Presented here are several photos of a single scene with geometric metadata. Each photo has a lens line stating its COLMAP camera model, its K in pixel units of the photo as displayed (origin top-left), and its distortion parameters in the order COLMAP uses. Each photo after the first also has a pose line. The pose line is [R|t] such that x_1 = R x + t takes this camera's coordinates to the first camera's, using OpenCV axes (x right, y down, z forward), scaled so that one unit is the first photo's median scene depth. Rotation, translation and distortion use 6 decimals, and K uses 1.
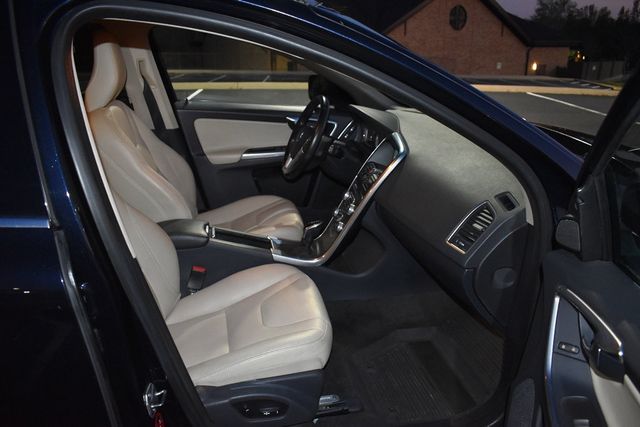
lens RADIAL K [[496.6, 0, 322.2], [0, 496.6, 217.7], [0, 0, 1]] dist [-0.095815, 0.015378]
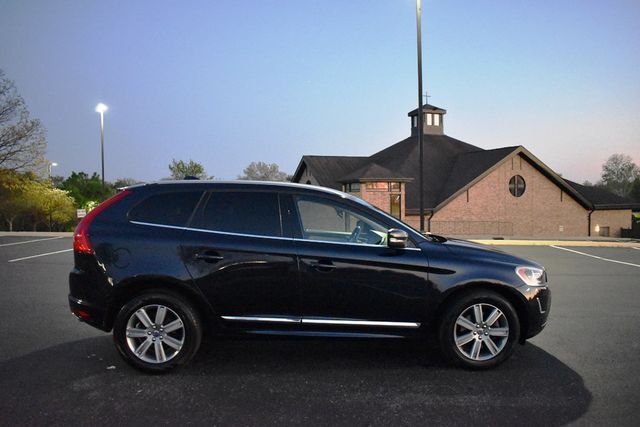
lens RADIAL K [[496.6, 0, 319.7], [0, 496.6, 215.9], [0, 0, 1]] dist [-0.095815, 0.015378]
pose [[0.988773, 0.002119, -0.149410, 0.079468], [-0.050283, 0.946305, -0.319340, 0.296247], [0.140711, 0.323268, 0.935788, -0.819384]]
